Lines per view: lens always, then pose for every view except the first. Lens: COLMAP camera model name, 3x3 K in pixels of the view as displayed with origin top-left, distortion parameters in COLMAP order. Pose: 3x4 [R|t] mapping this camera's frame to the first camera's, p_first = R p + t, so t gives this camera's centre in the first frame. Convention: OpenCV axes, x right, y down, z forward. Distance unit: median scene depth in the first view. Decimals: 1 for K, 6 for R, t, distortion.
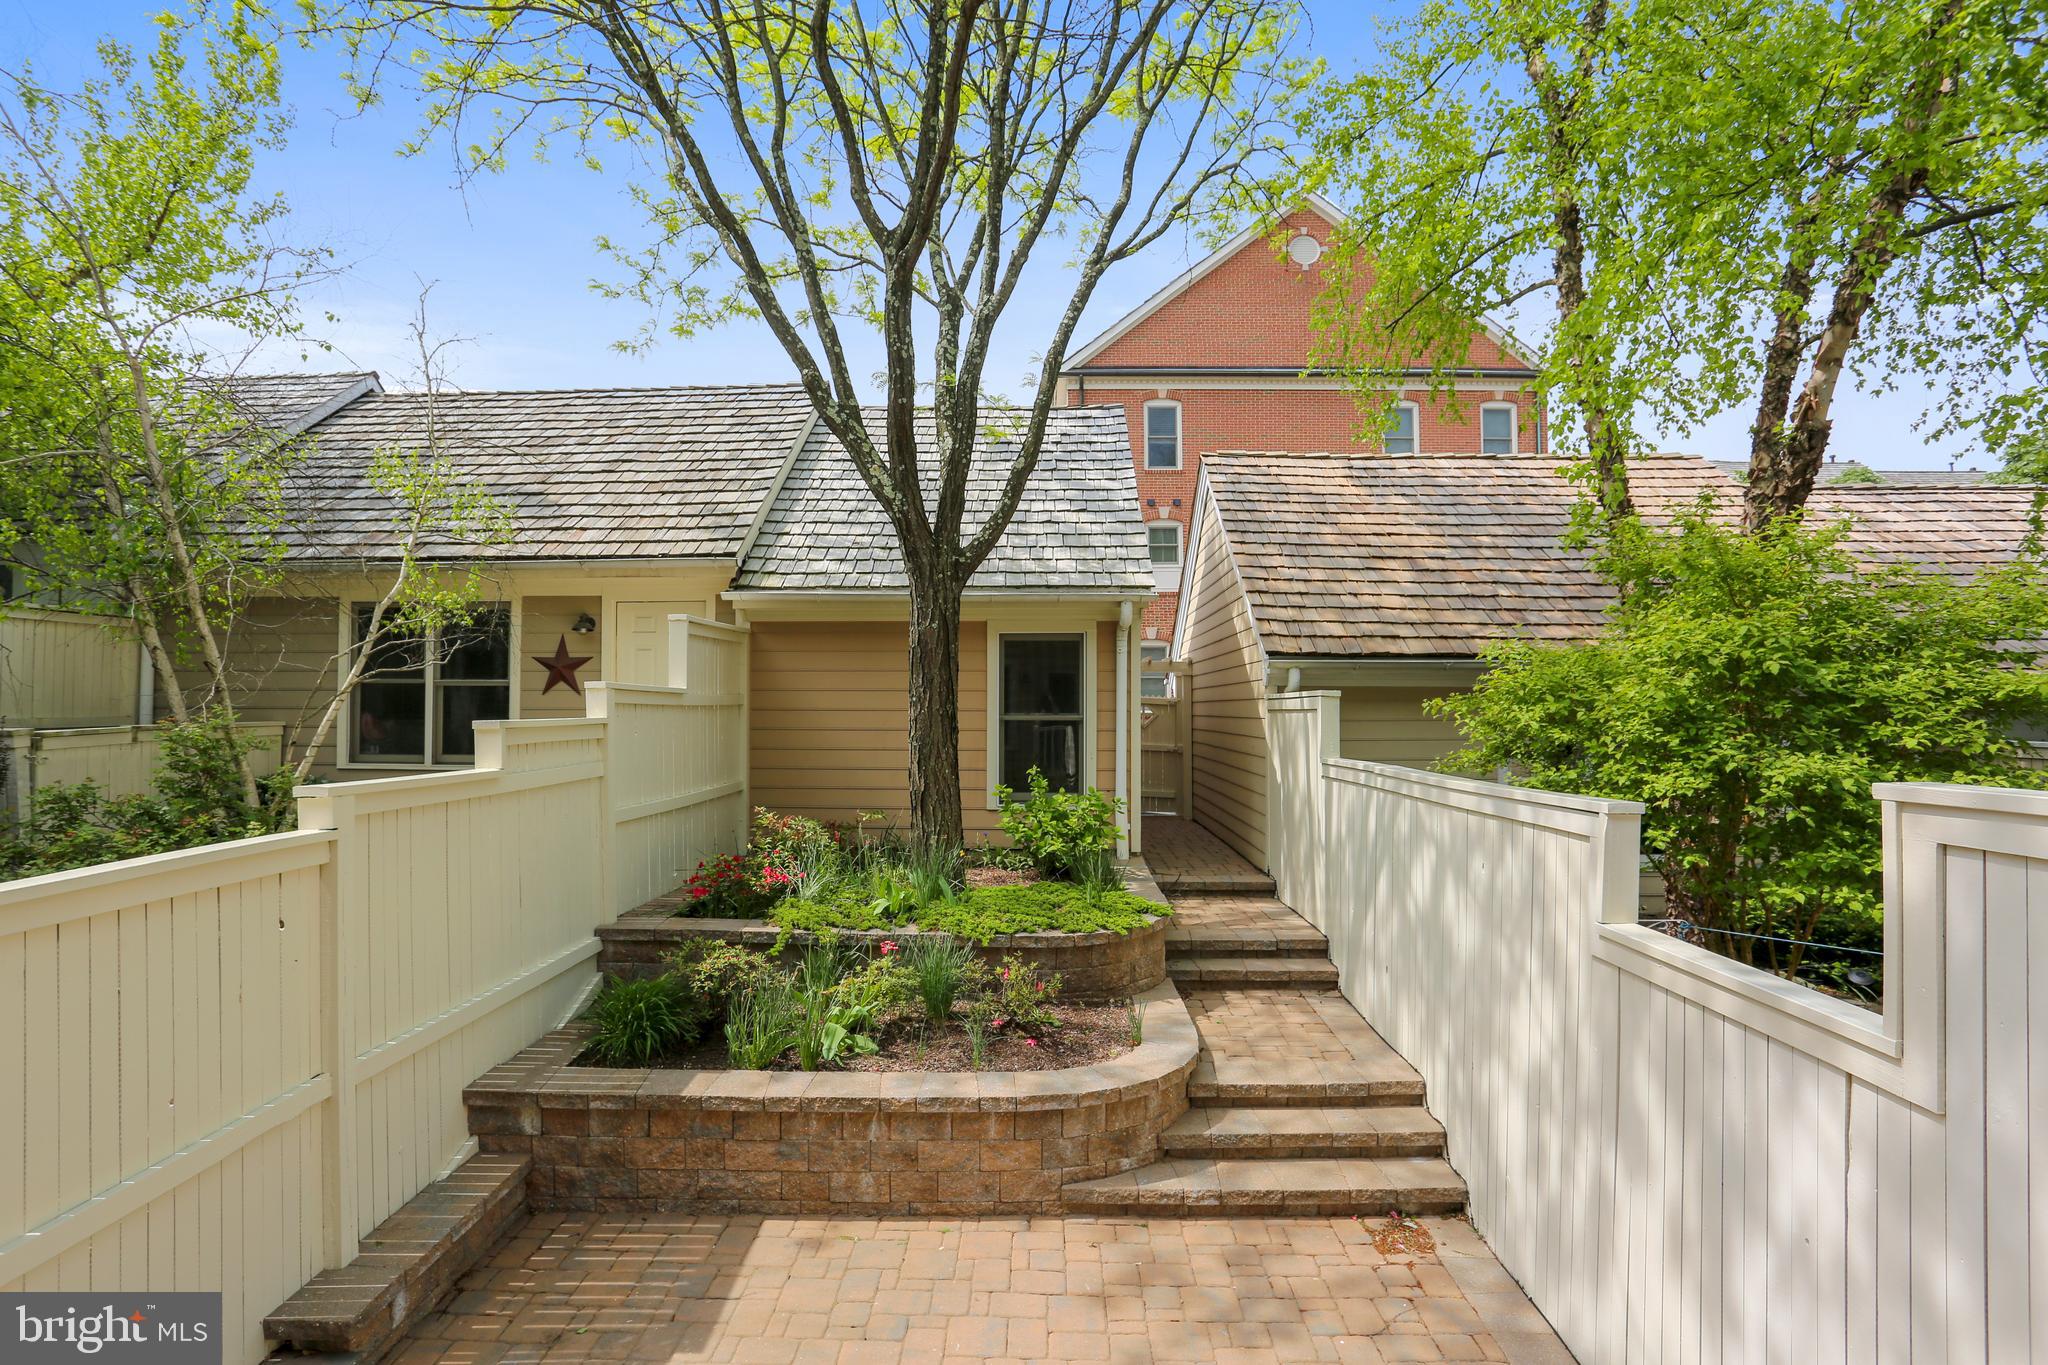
lens RADIAL K [[1004.4, 0, 1019.3], [0, 1004.4, 686.8], [0, 0, 1]] dist [-0.058958, 0.012556]
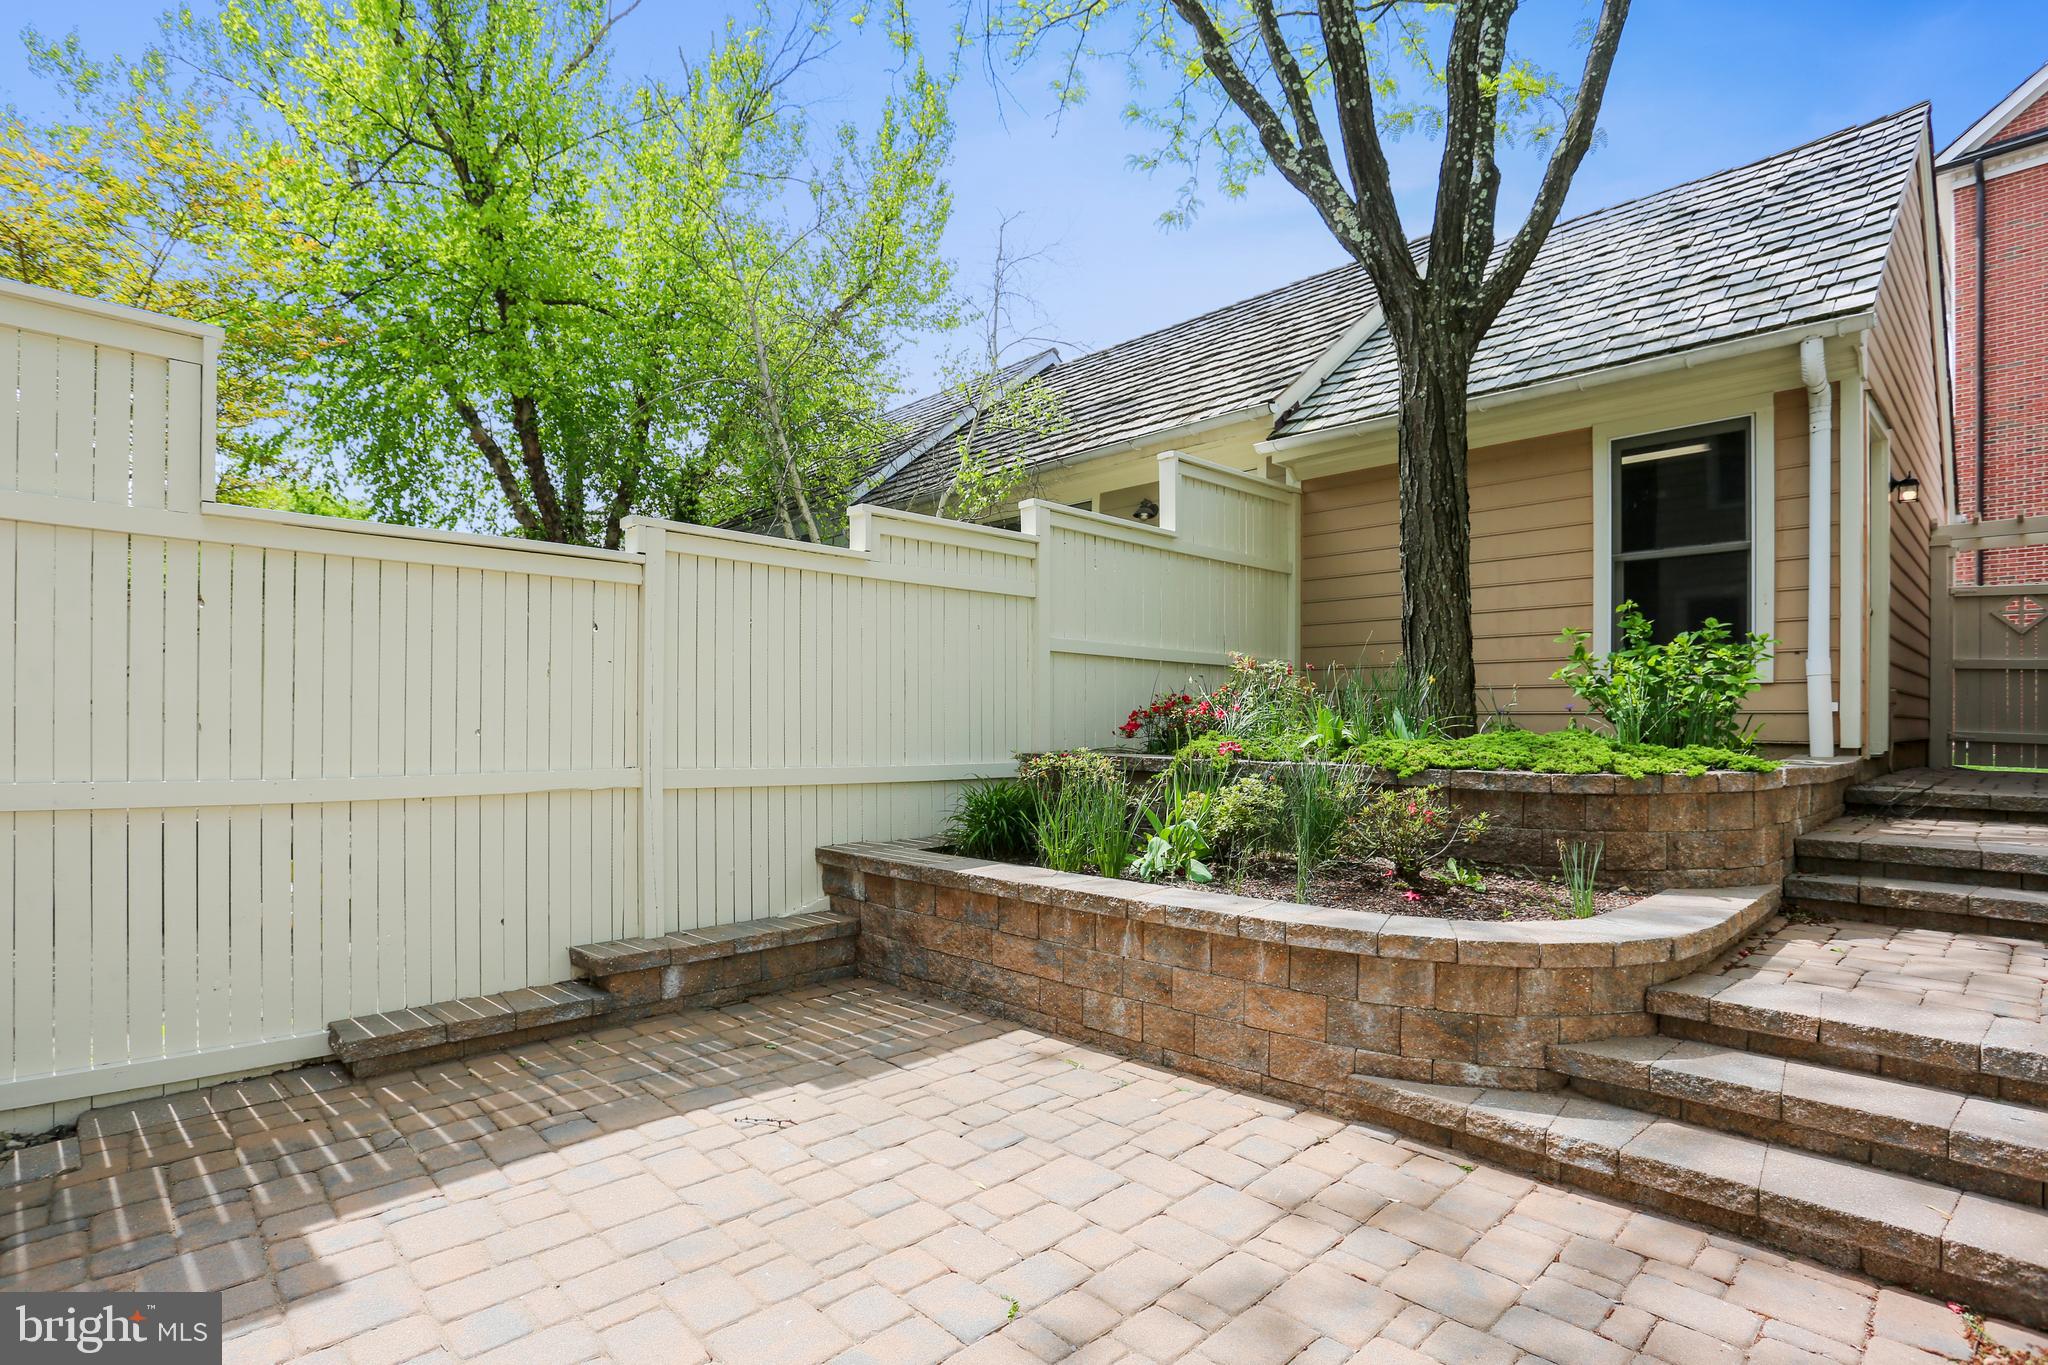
lens RADIAL K [[1004.4, 0, 1010.5], [0, 1004.4, 727.3], [0, 0, 1]] dist [-0.058958, 0.012556]
pose [[0.696088, 0.002277, -0.717953, 0.312791], [0.008284, 0.999903, 0.011203, 0.240123], [0.717909, -0.013746, 0.696002, 0.352004]]
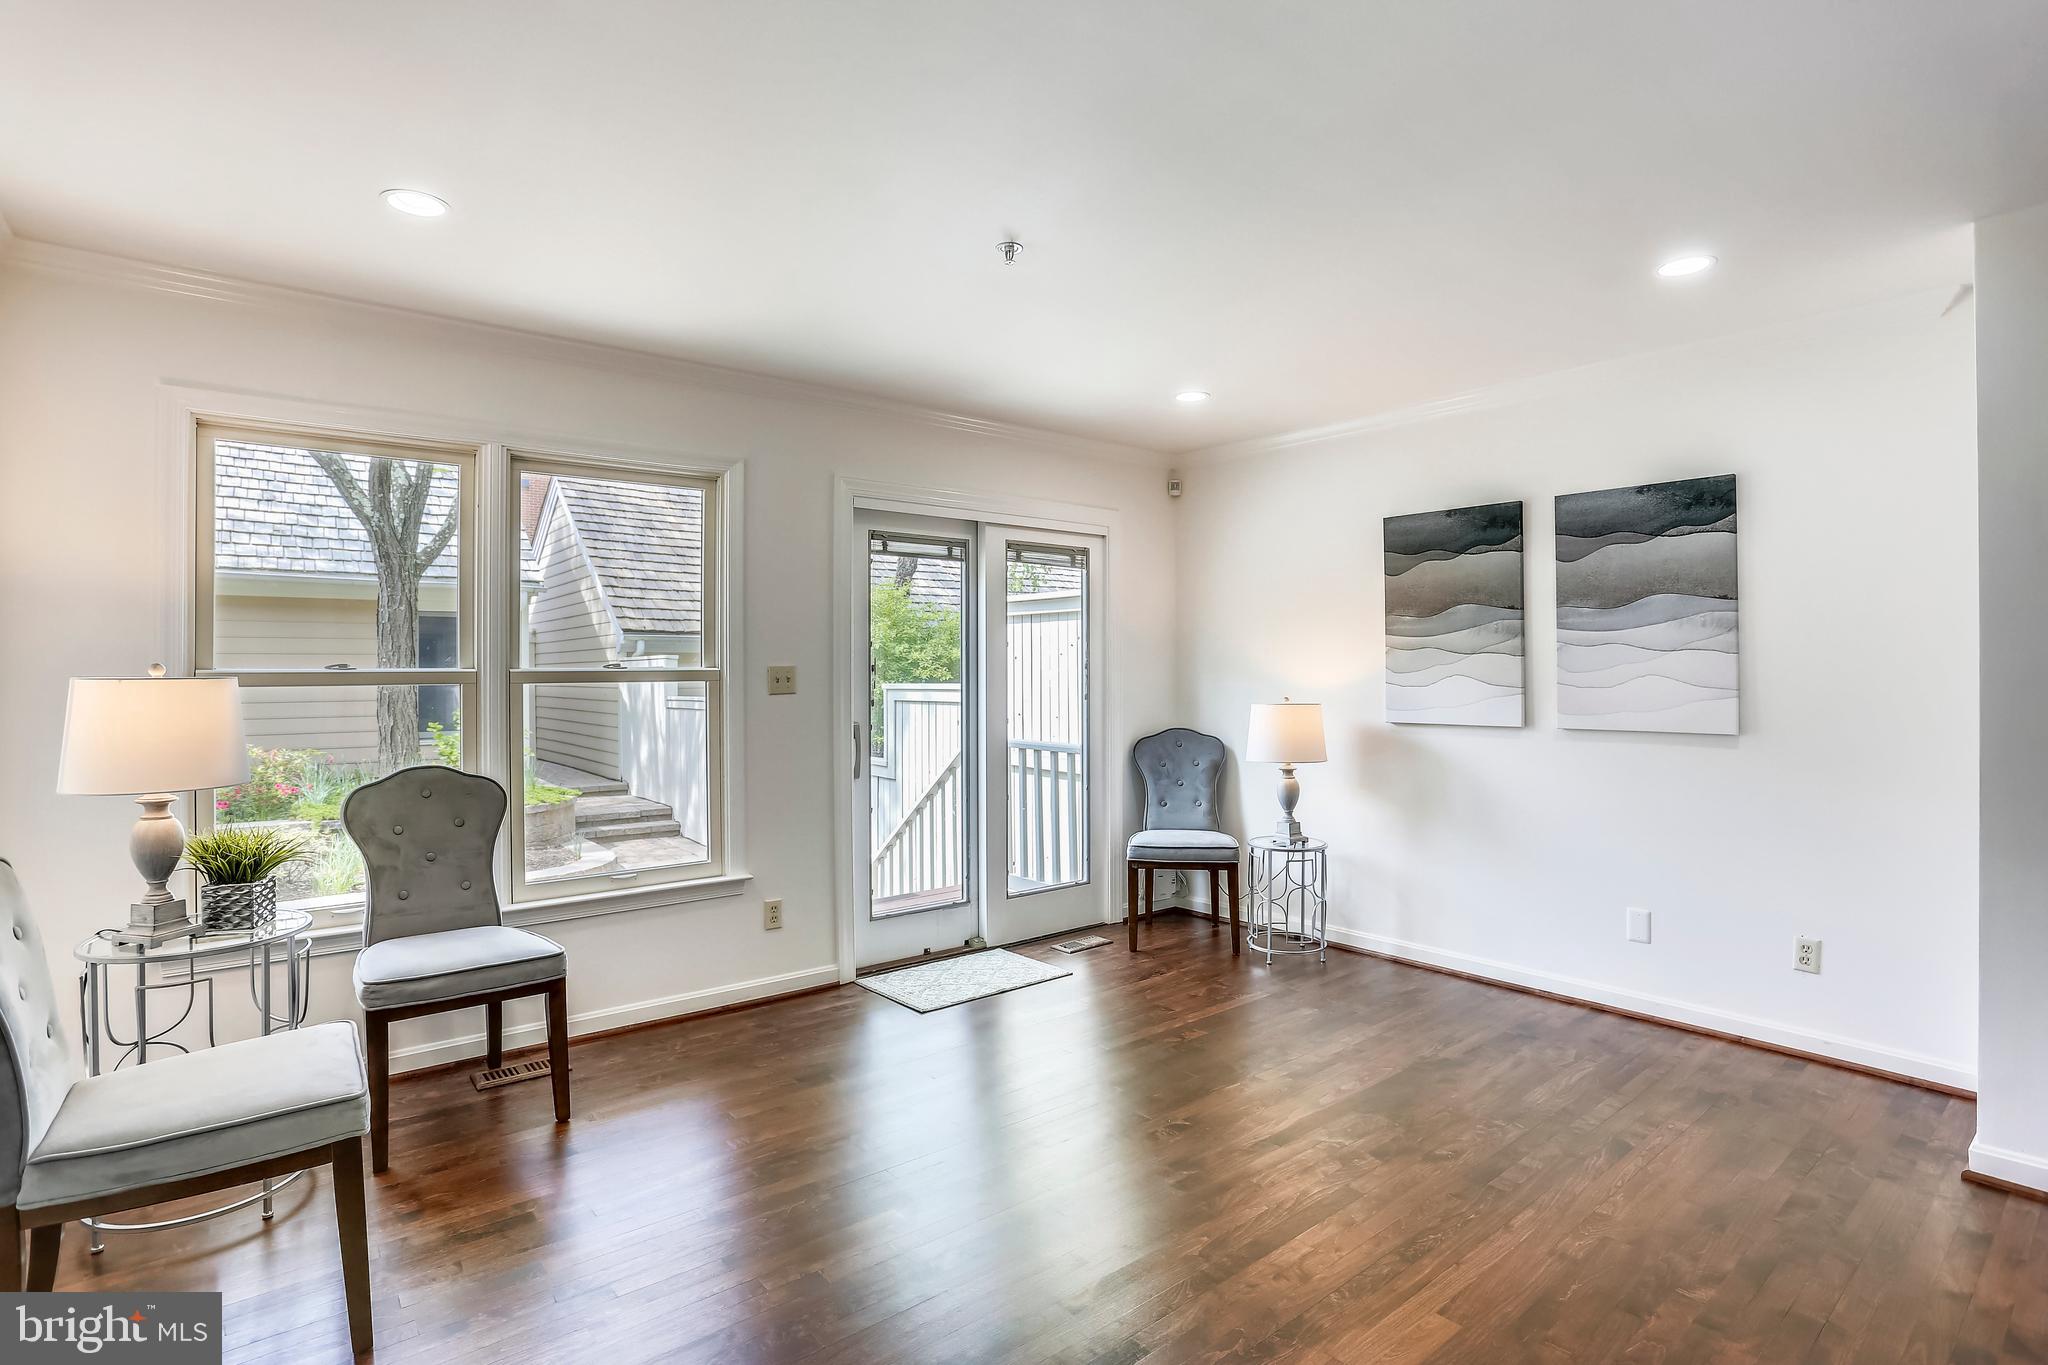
lens RADIAL K [[984.9, 0, 977.8], [0, 984.9, 670.6], [0, 0, 1]] dist [-0.009122, 0.006464]
pose [[0.785850, -0.005134, 0.618395, -0.414347], [-0.008236, 0.999790, 0.018766, -0.005619], [-0.618362, -0.019840, 0.785643, -0.821874]]
